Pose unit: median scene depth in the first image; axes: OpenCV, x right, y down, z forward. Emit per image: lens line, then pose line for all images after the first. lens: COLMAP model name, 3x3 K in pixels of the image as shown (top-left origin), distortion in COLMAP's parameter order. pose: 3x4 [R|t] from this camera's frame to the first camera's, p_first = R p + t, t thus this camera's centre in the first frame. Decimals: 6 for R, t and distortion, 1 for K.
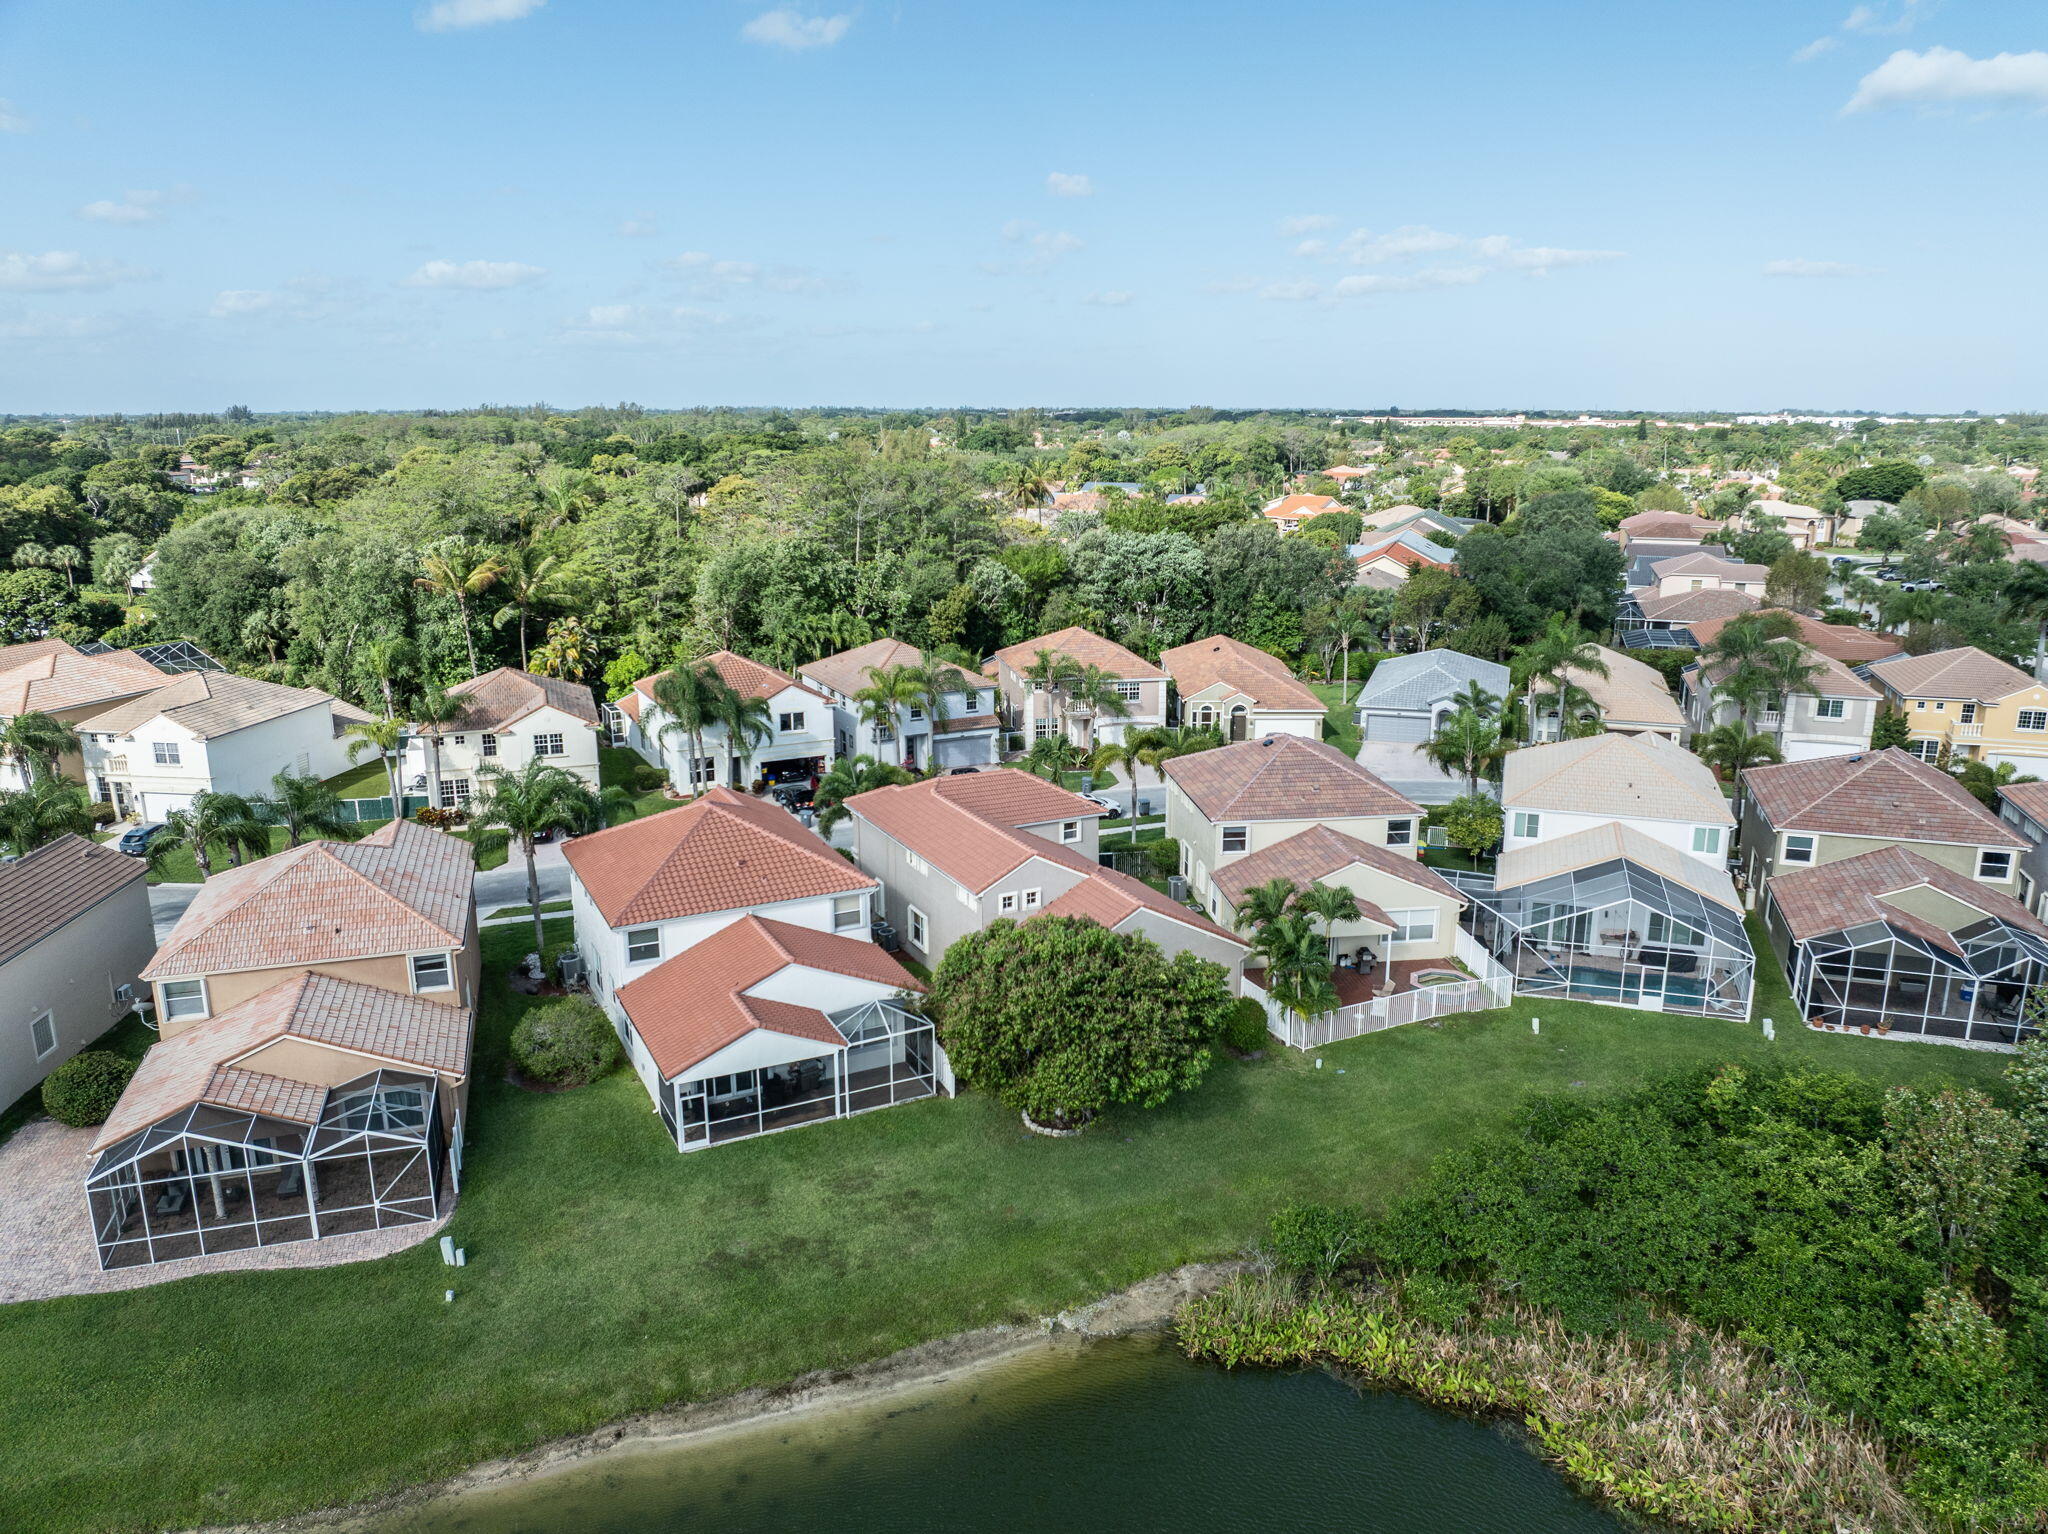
lens RADIAL K [[1443.2, 0, 1035.9], [0, 1443.2, 762.3], [0, 0, 1]] dist [-0.045298, 0.016917]
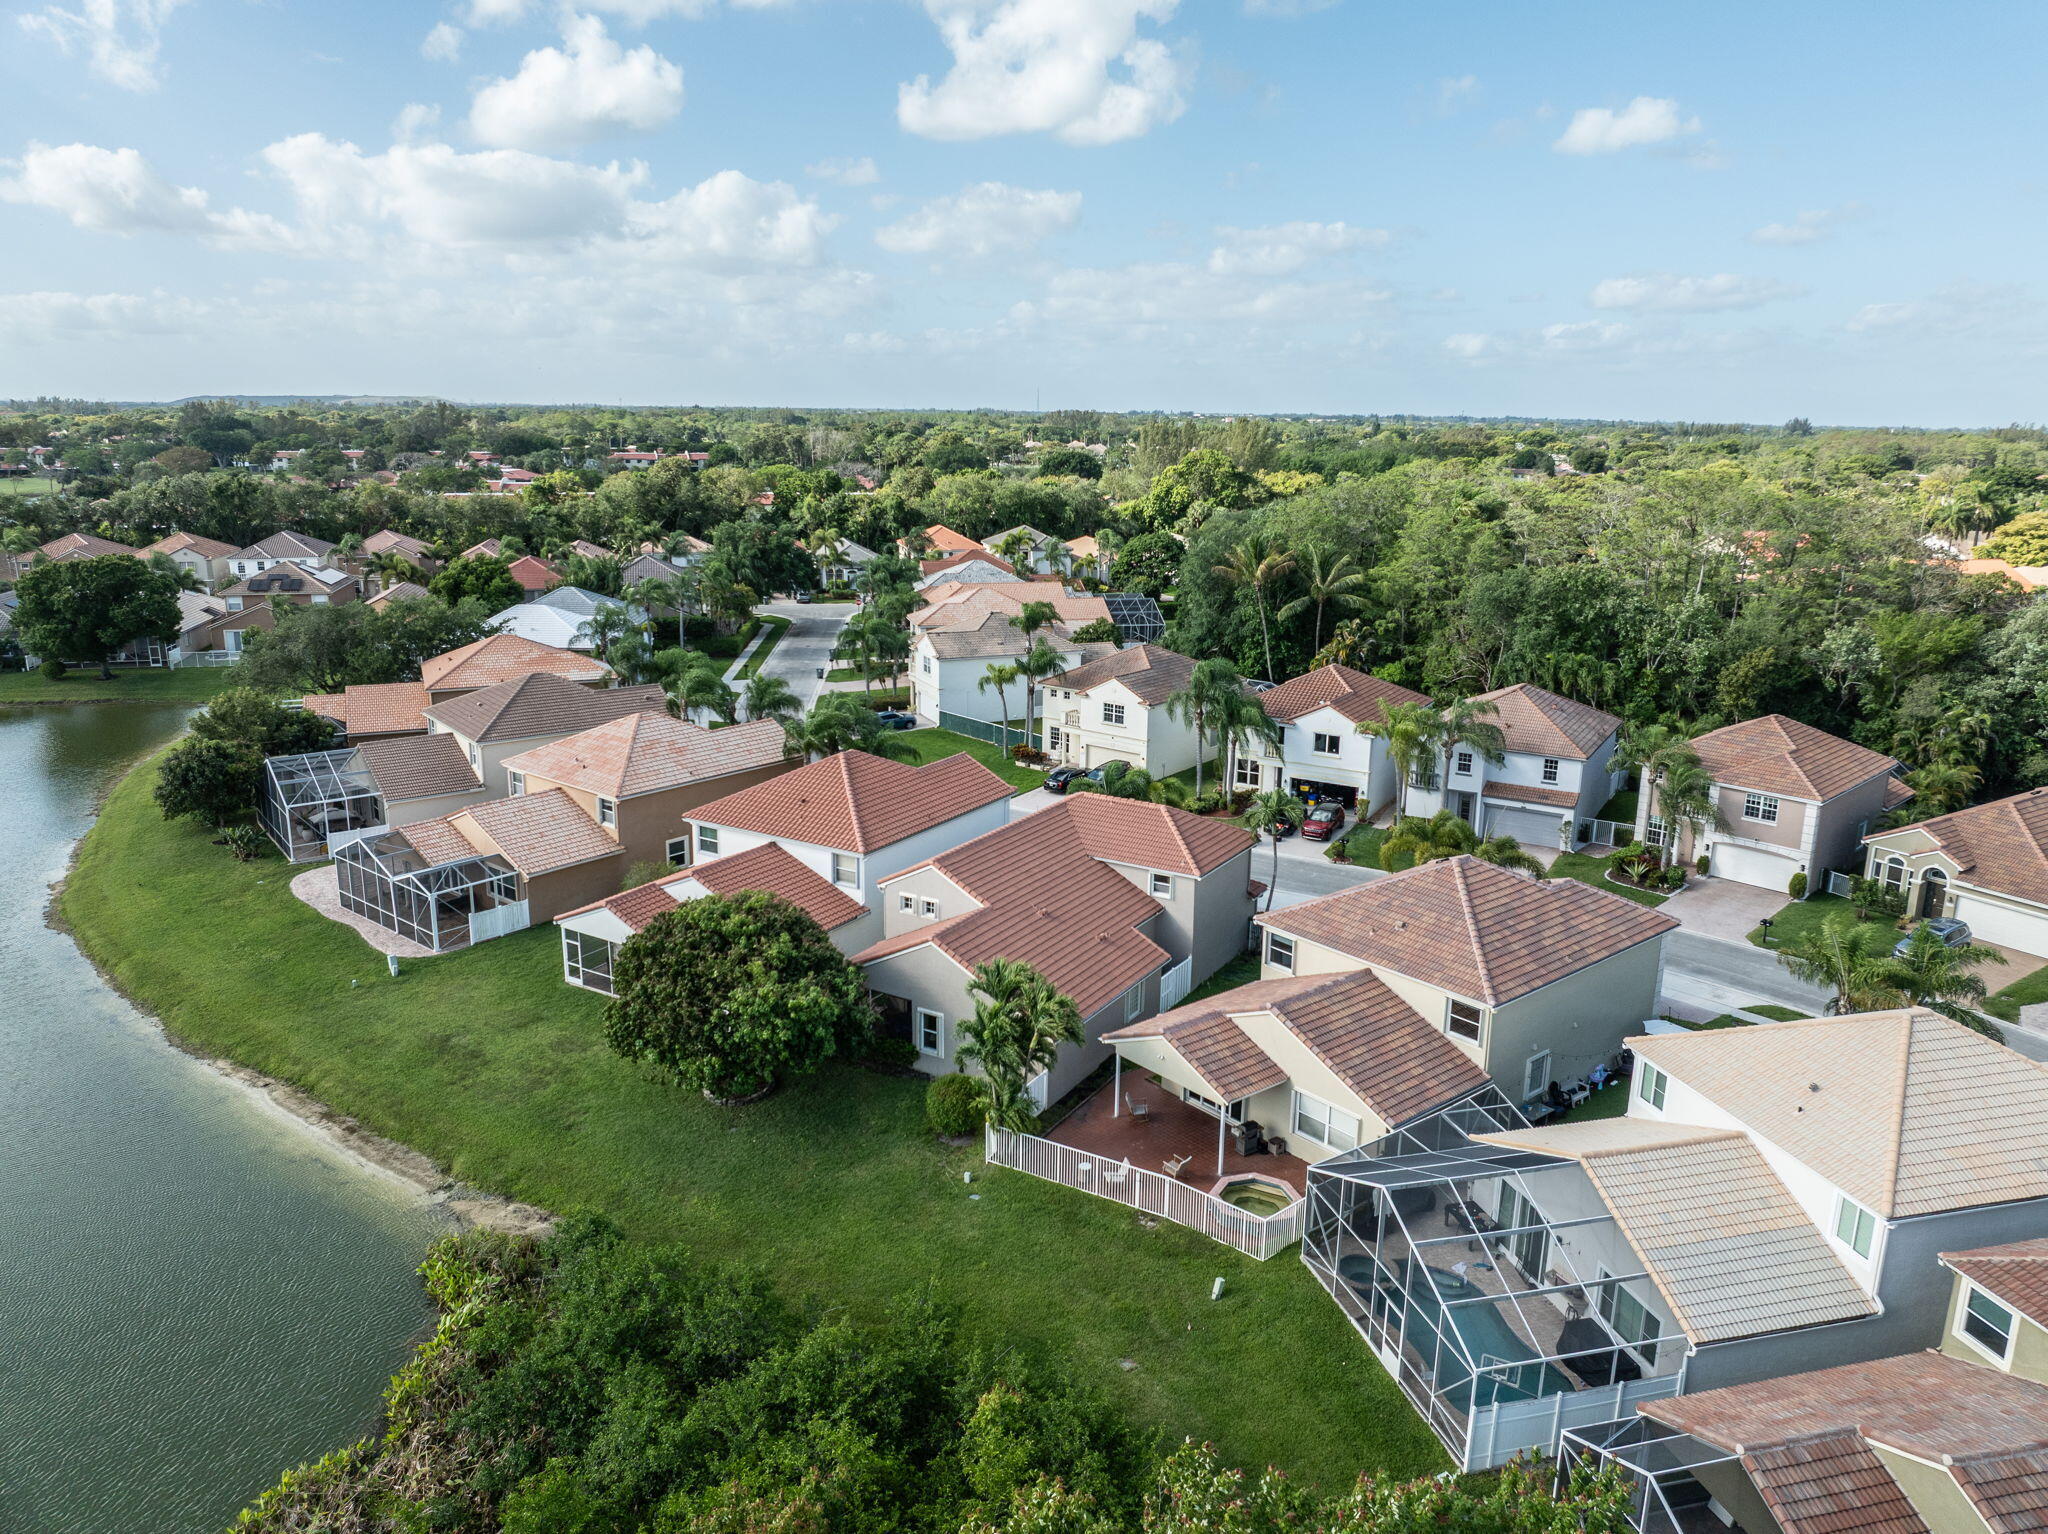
lens RADIAL K [[1443.2, 0, 1035.7], [0, 1443.2, 747.5], [0, 0, 1]] dist [-0.045298, 0.016917]
pose [[0.531544, 0.201165, -0.822796, 0.545012], [-0.216486, 0.971391, 0.097641, -0.081995], [0.818899, 0.126223, 0.559886, 0.327236]]
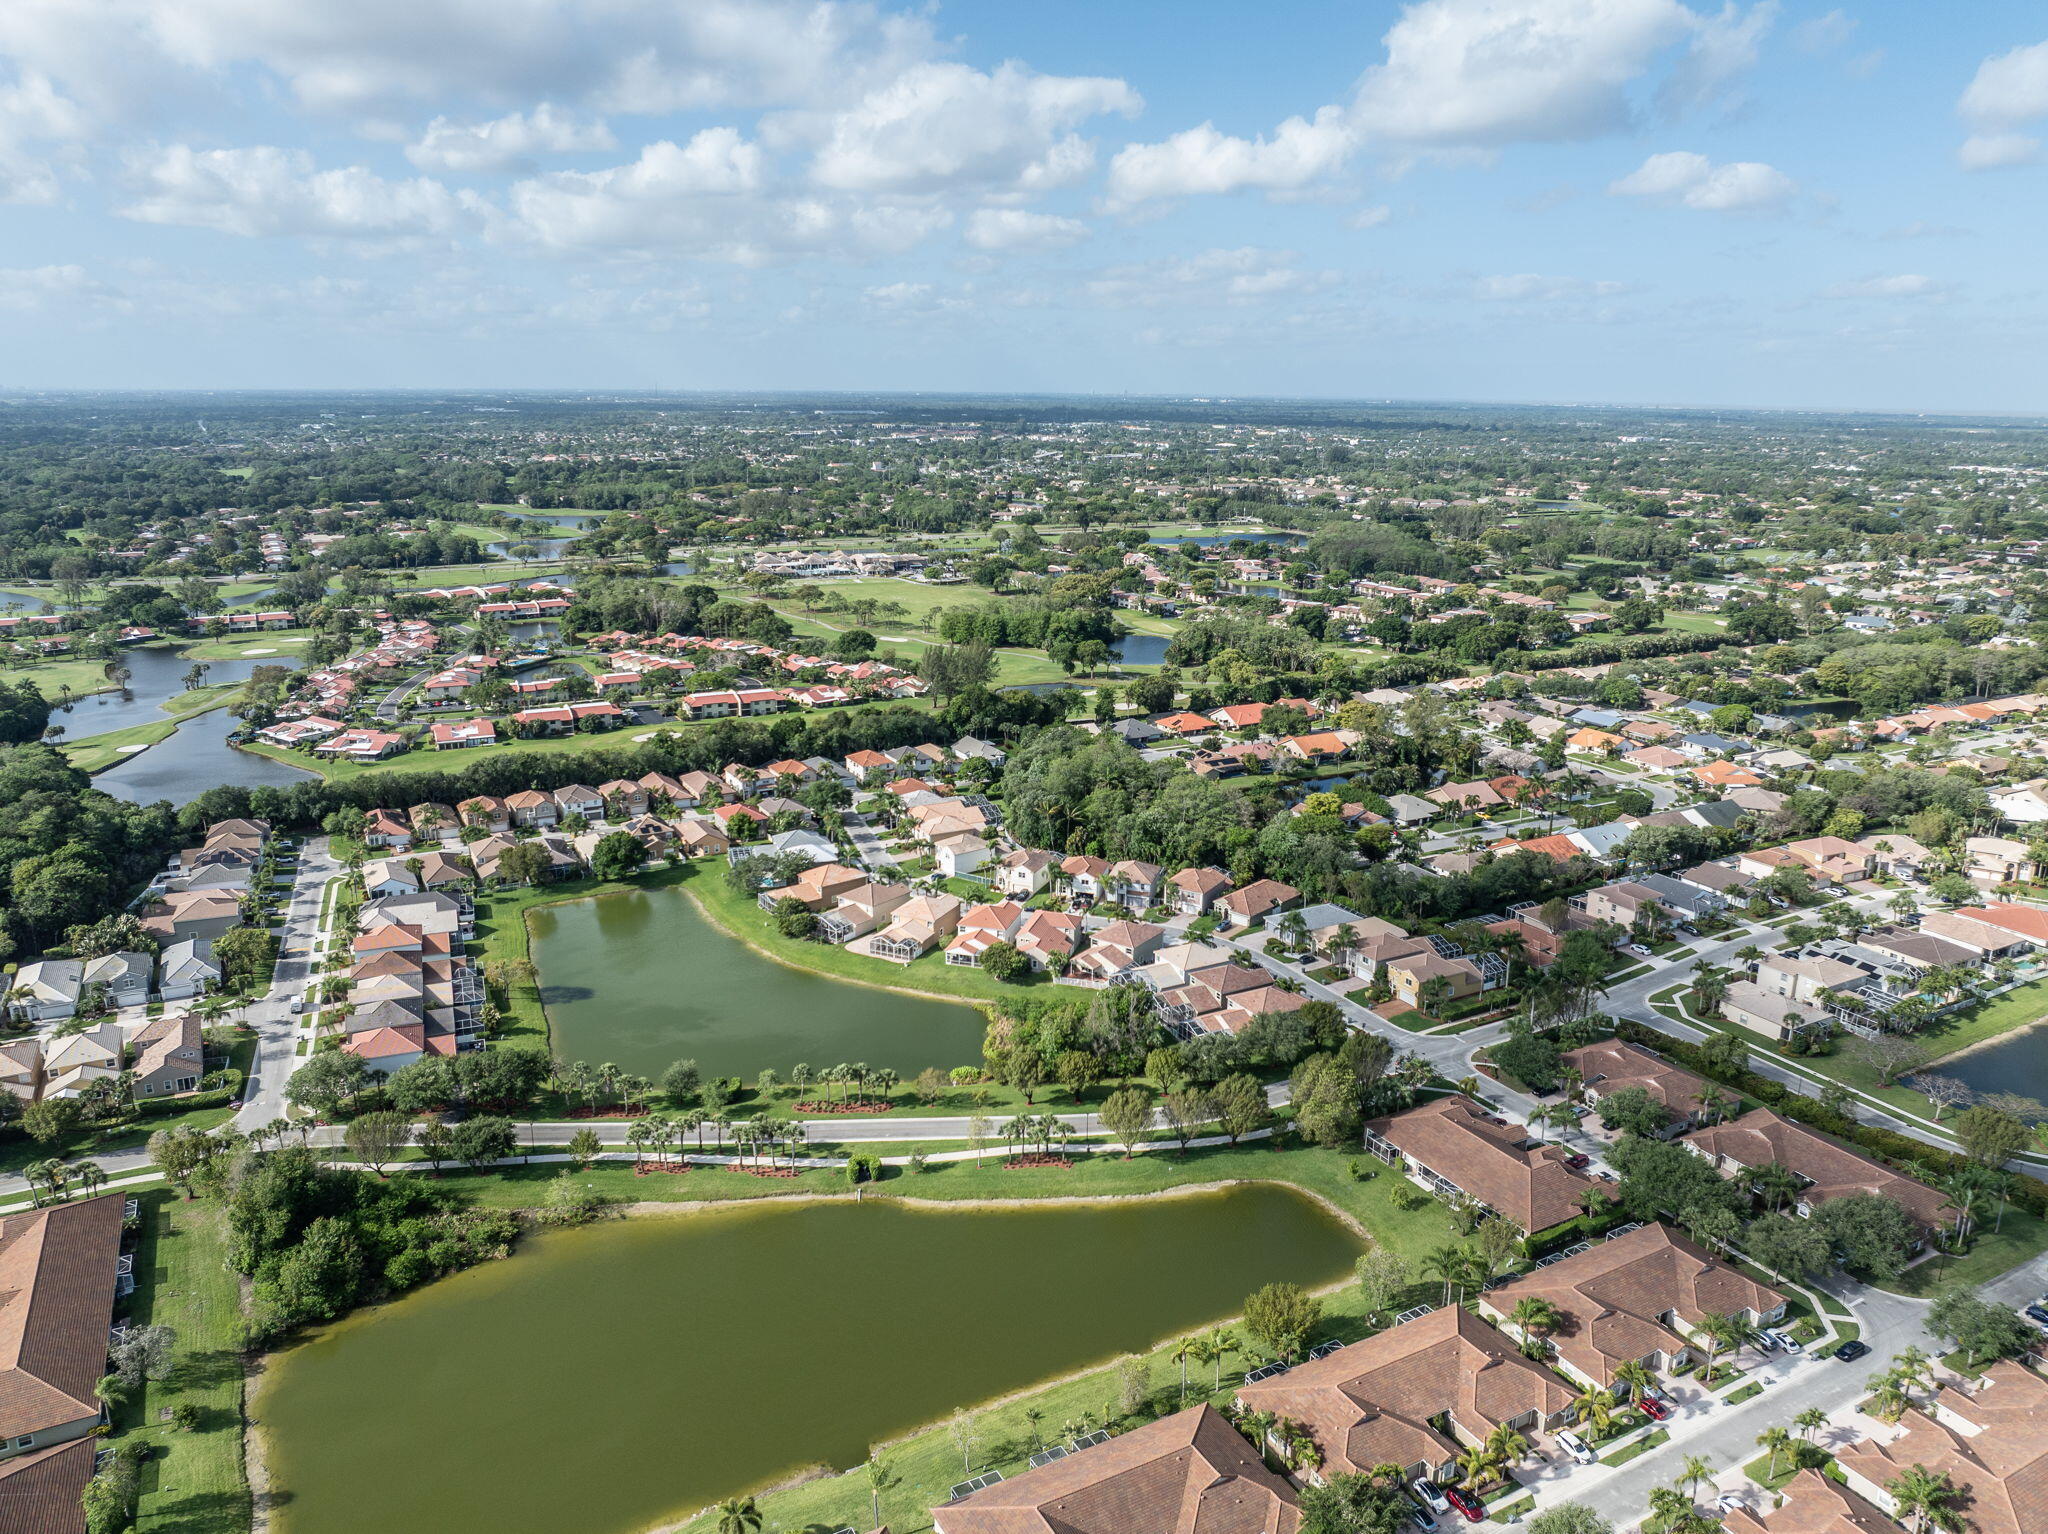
lens RADIAL K [[1443.2, 0, 1035.6], [0, 1443.2, 765.5], [0, 0, 1]] dist [-0.045298, 0.016917]
pose [[0.734128, 0.181635, -0.654267, 2.119064], [-0.172539, 0.981832, 0.078972, -0.601401], [0.656724, 0.054911, 0.752129, -1.853109]]
